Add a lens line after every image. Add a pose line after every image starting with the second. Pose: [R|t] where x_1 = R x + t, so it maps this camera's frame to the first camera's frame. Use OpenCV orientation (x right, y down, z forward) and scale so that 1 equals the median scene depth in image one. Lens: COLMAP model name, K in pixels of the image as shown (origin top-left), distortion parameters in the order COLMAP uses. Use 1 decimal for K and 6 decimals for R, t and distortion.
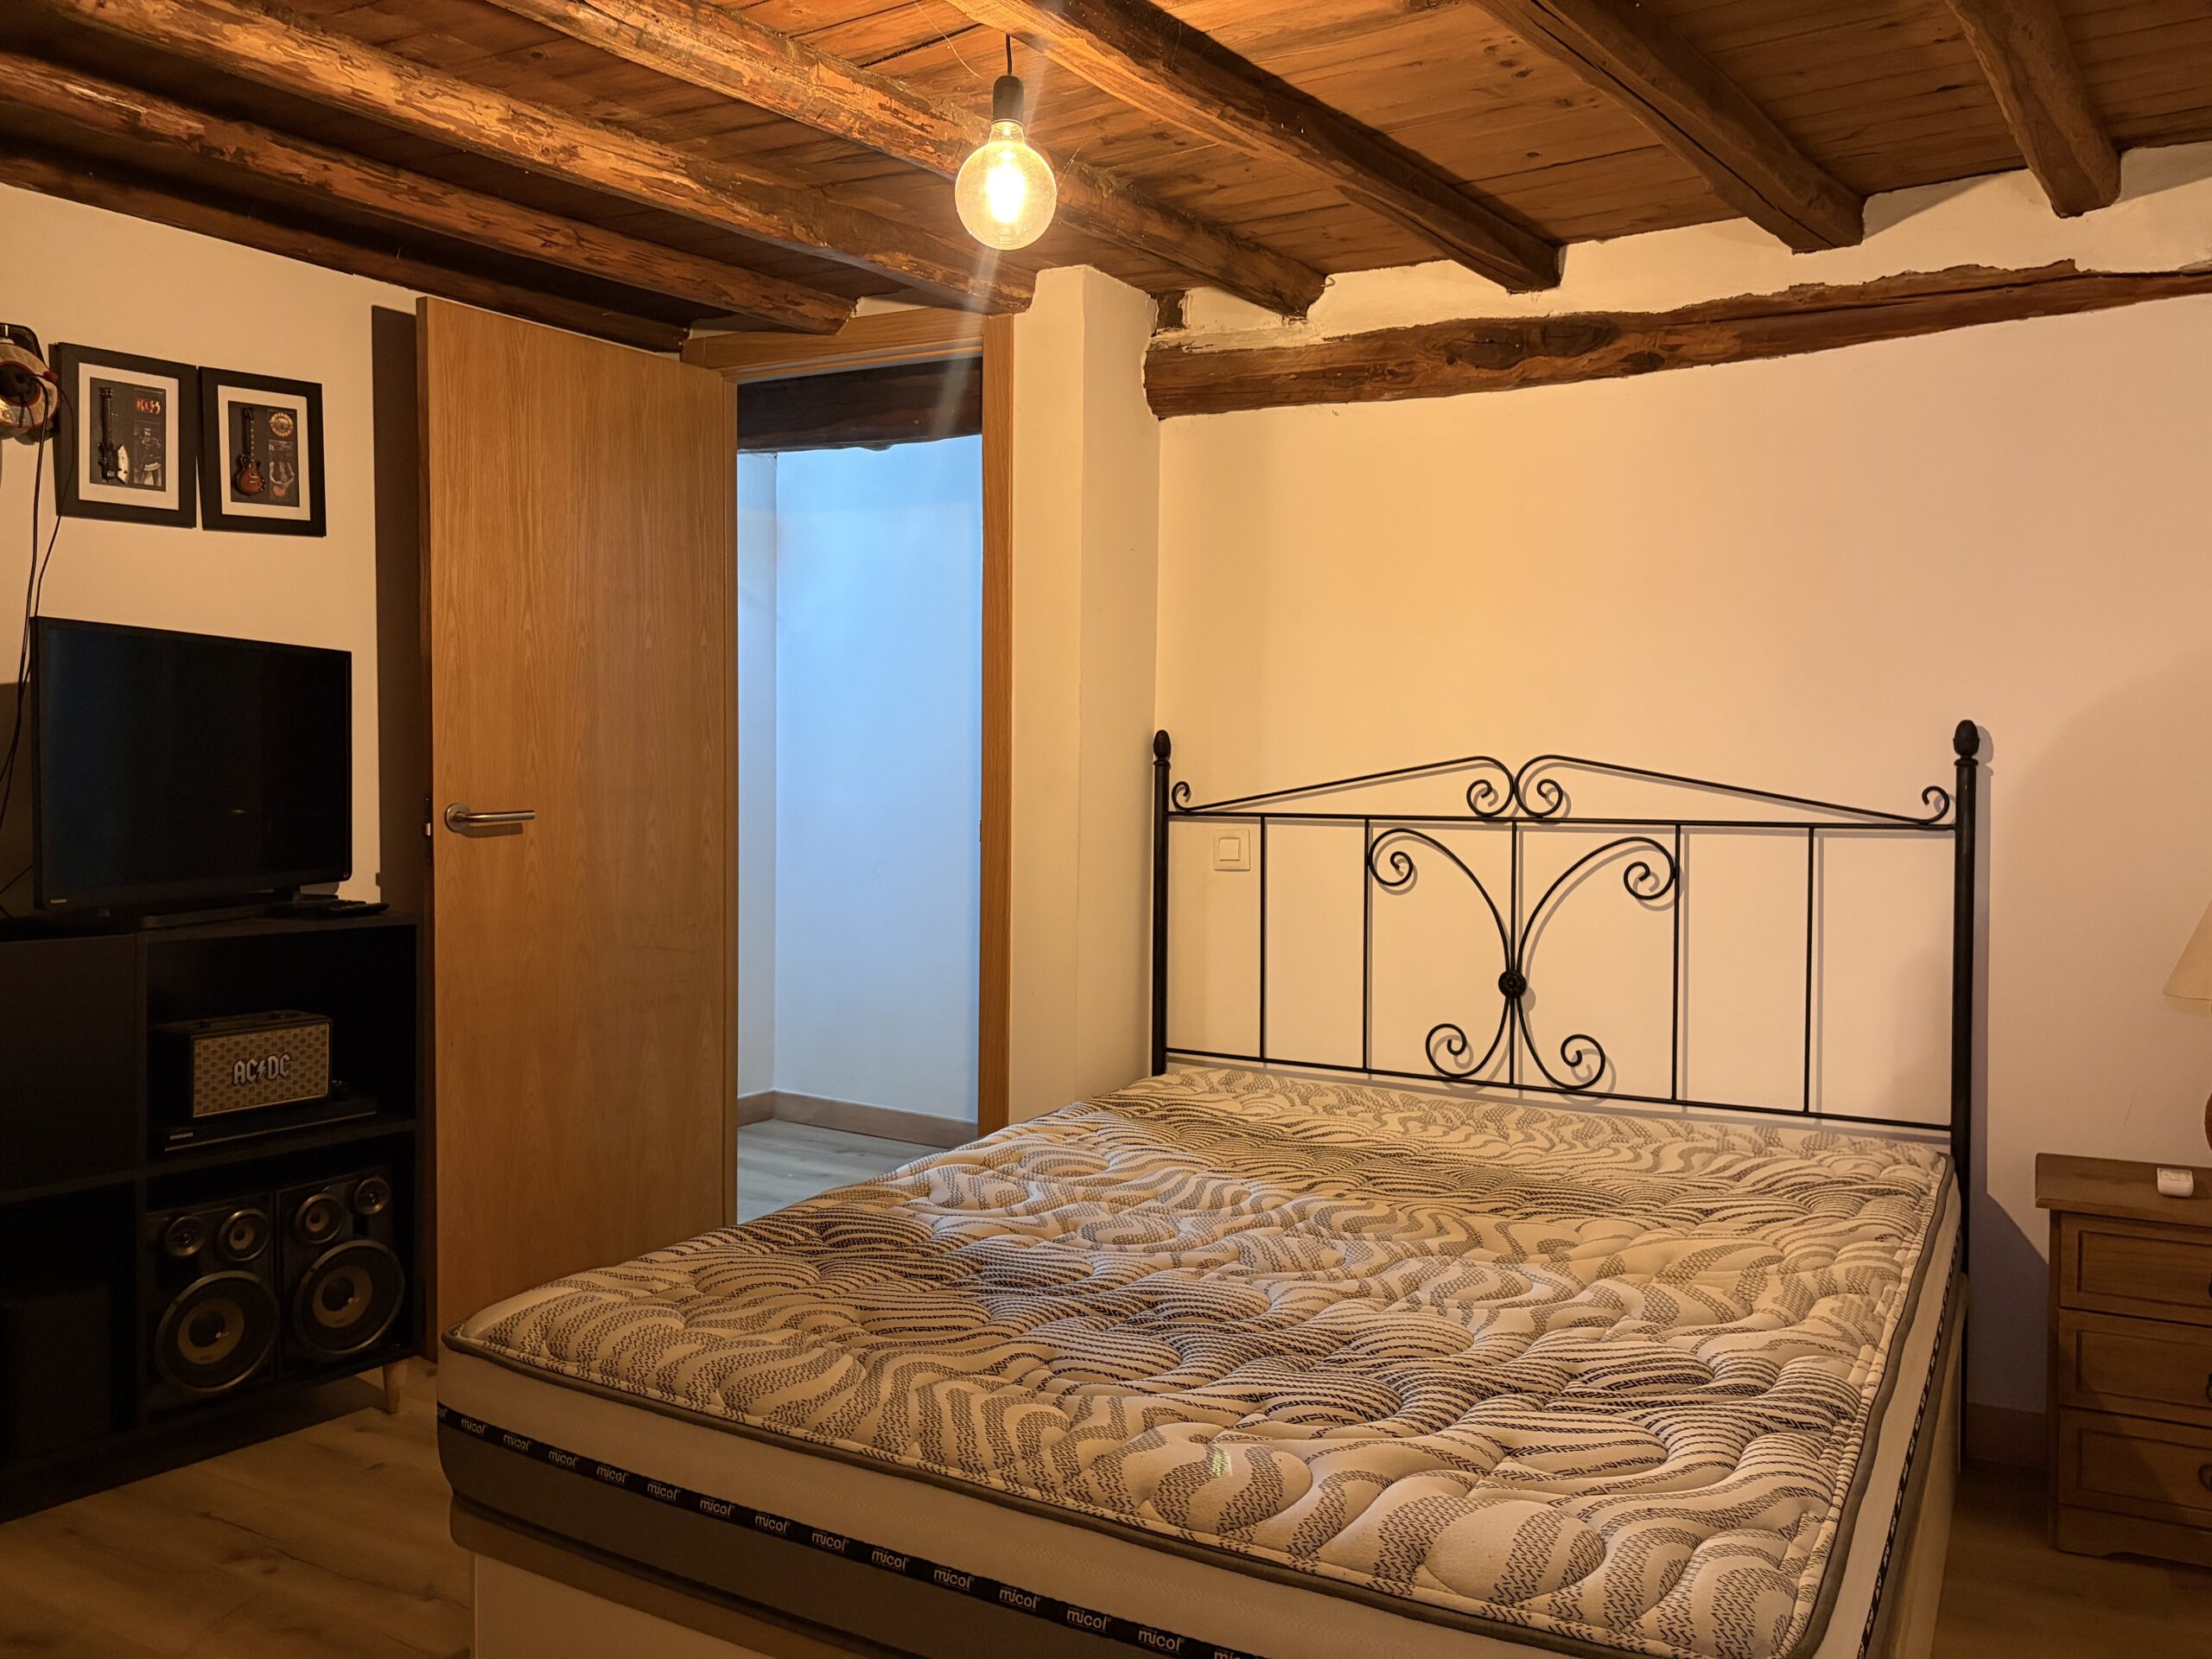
lens RADIAL K [[1686.9, 0, 1111.6], [0, 1686.9, 839.5], [0, 0, 1]] dist [0.080312, -0.102827]
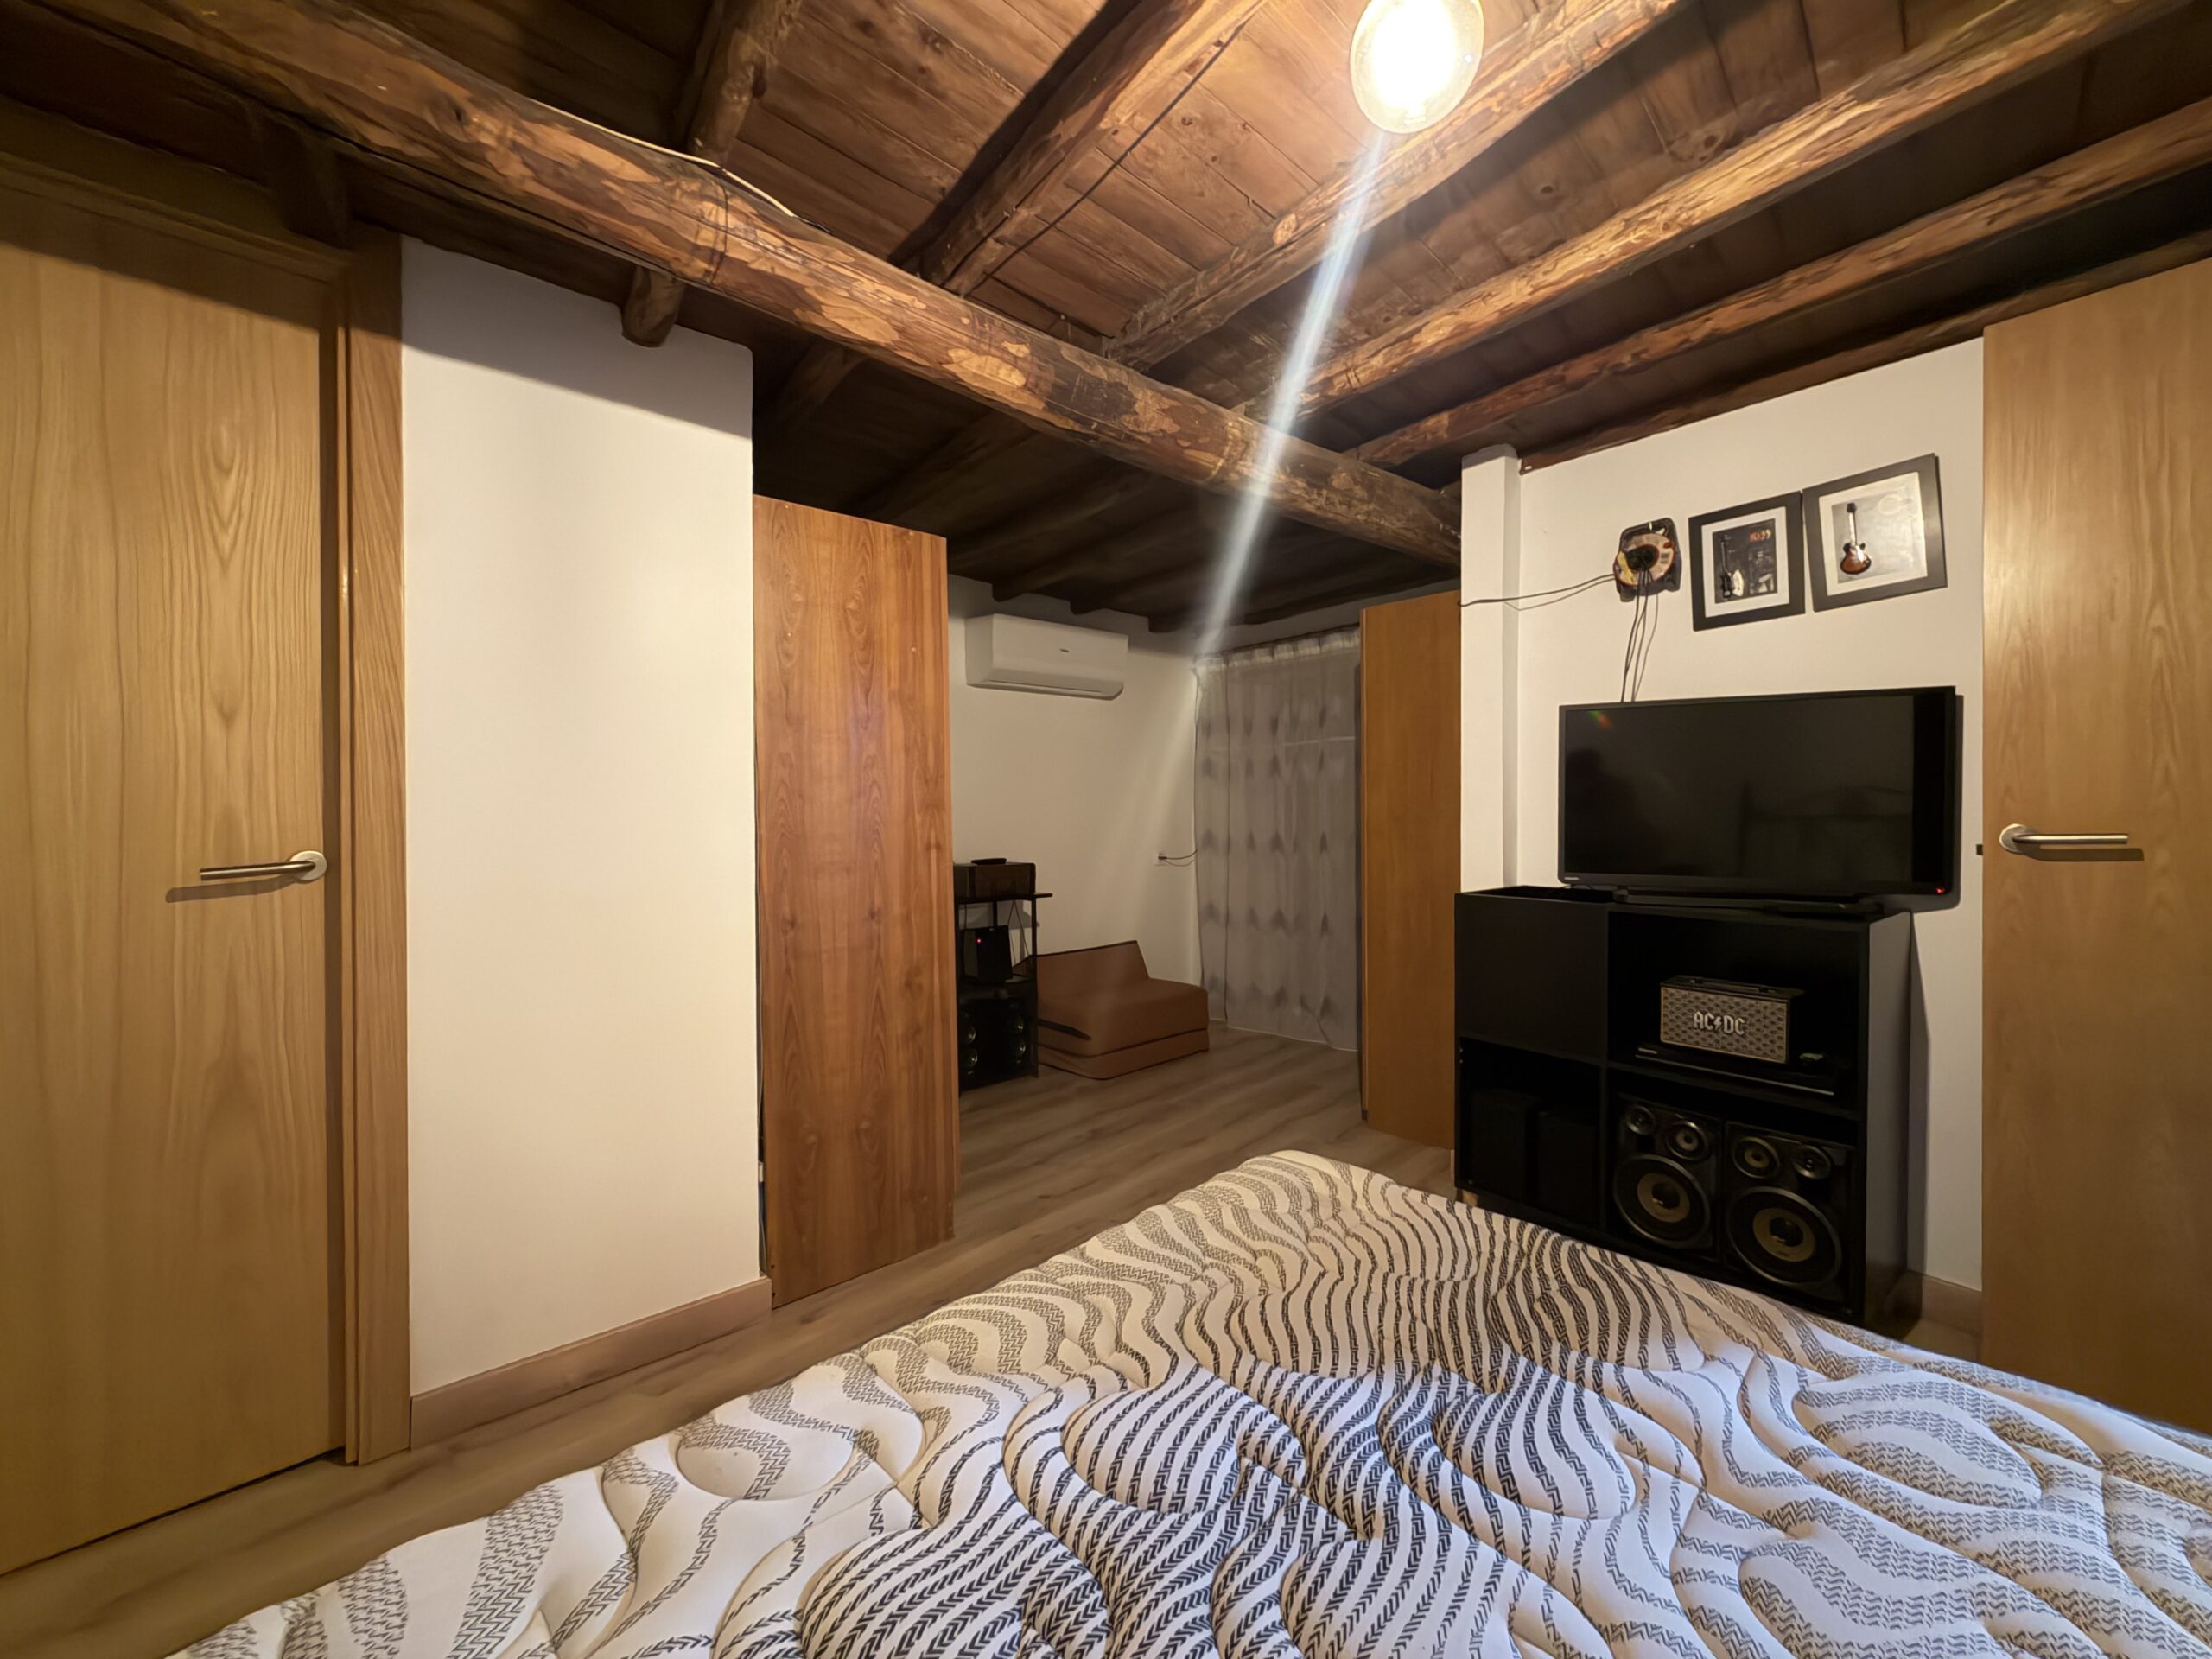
lens RADIAL K [[893.6, 0, 1106.0], [0, 893.6, 829.5], [0, 0, 1]] dist [-0.000490, 0.000285]
pose [[-0.287102, 0.001042, -0.957900, 0.281697], [-0.046332, 0.998814, 0.014973, -0.002107], [0.956779, 0.048680, -0.286713, 0.714226]]
